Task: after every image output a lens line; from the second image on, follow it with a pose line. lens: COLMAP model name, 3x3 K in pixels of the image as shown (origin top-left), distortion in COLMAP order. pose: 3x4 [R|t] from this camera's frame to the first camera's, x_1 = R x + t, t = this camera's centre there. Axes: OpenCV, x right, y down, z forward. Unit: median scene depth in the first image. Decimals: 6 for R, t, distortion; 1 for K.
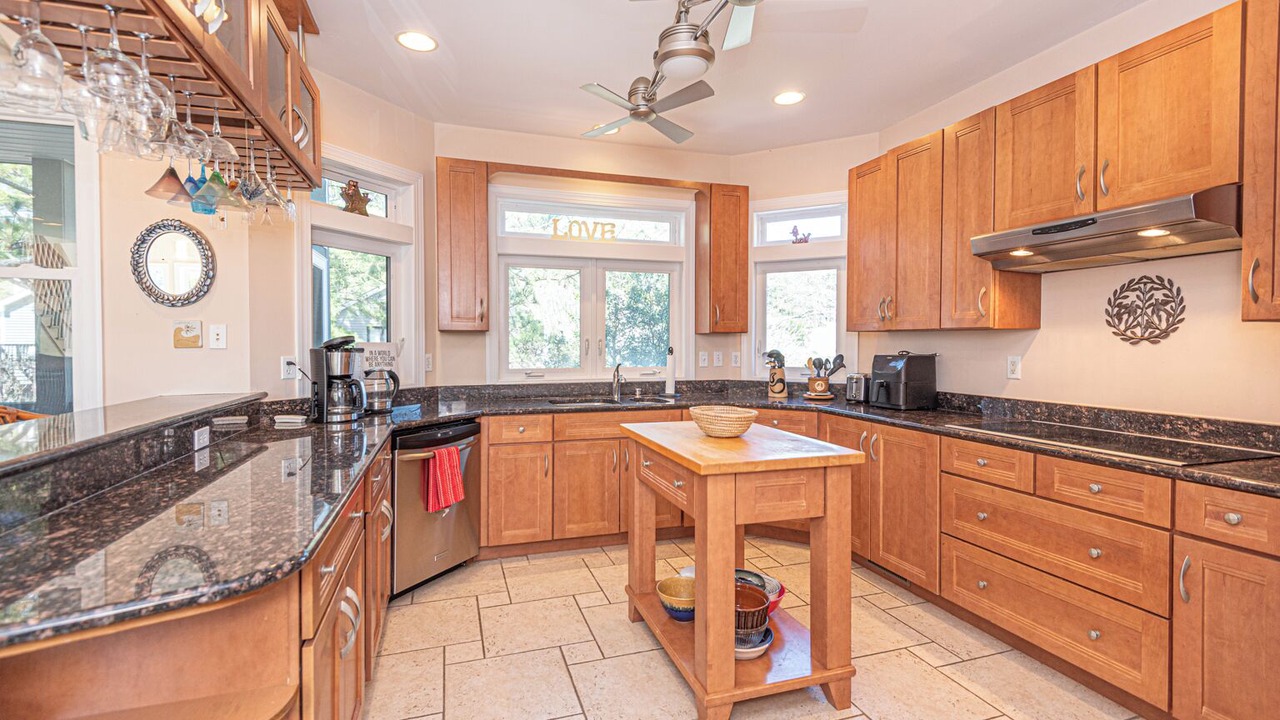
lens RADIAL K [[575.3, 0, 634.1], [0, 575.3, 354.2], [0, 0, 1]] dist [0.016933, -0.008546]
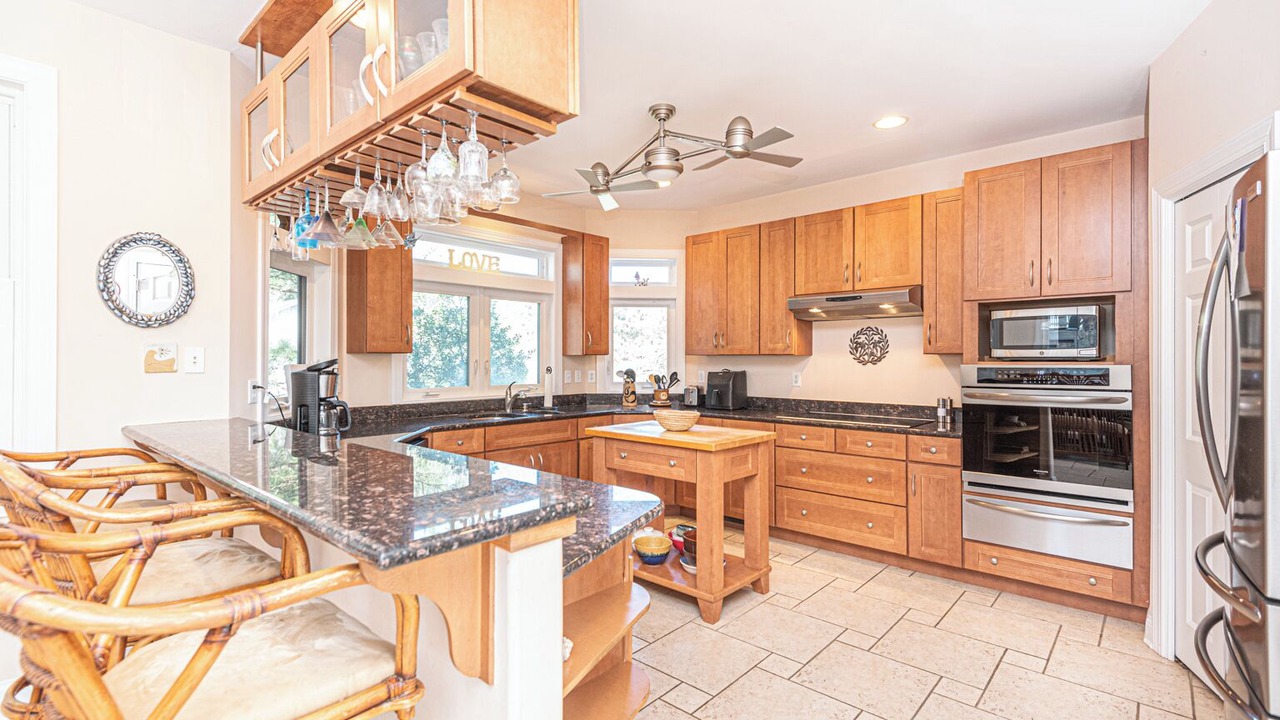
lens RADIAL K [[575.3, 0, 635.2], [0, 575.3, 358.6], [0, 0, 1]] dist [0.016933, -0.008546]
pose [[0.867312, 0.001456, 0.497763, -0.578296], [0.009012, 0.999786, -0.018628, -0.009137], [-0.497684, 0.020642, 0.867113, -0.166895]]
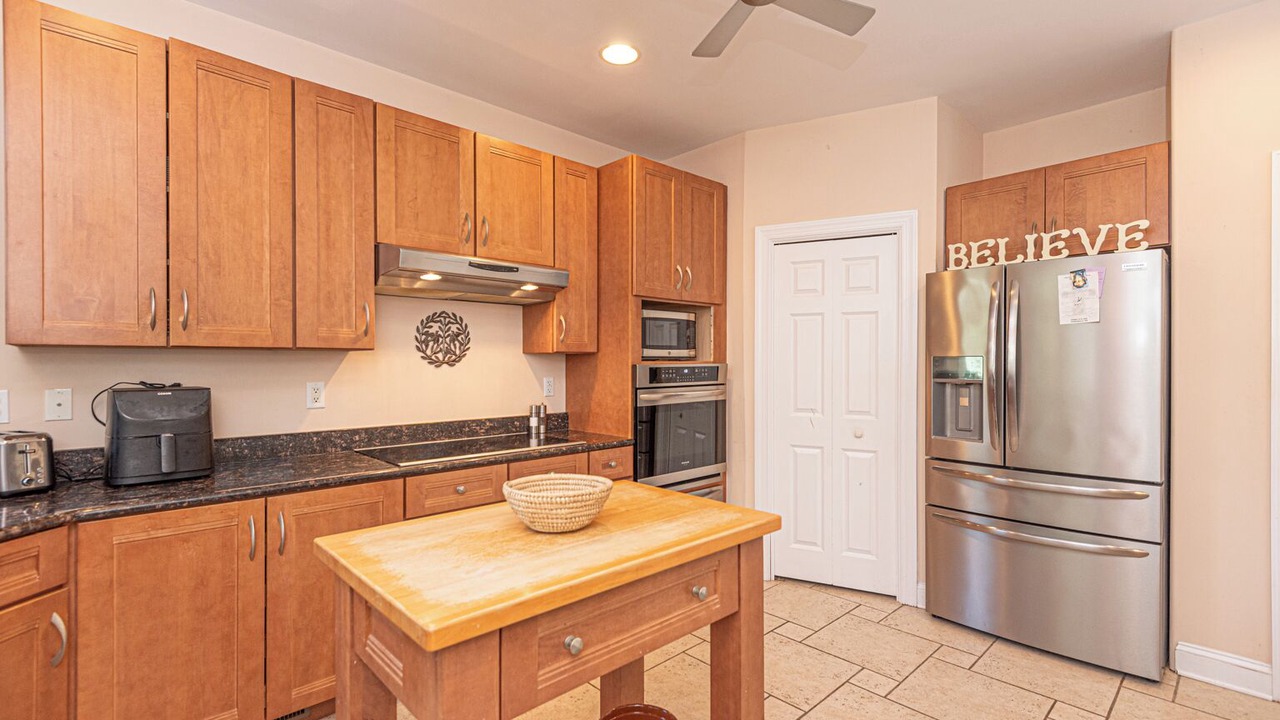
lens RADIAL K [[575.3, 0, 634.0], [0, 575.3, 363.9], [0, 0, 1]] dist [0.016933, -0.008546]
pose [[-0.428740, -0.002144, 0.903425, -0.366941], [0.019600, 0.999740, 0.011675, -0.027220], [-0.903215, 0.022713, -0.428586, 1.066997]]
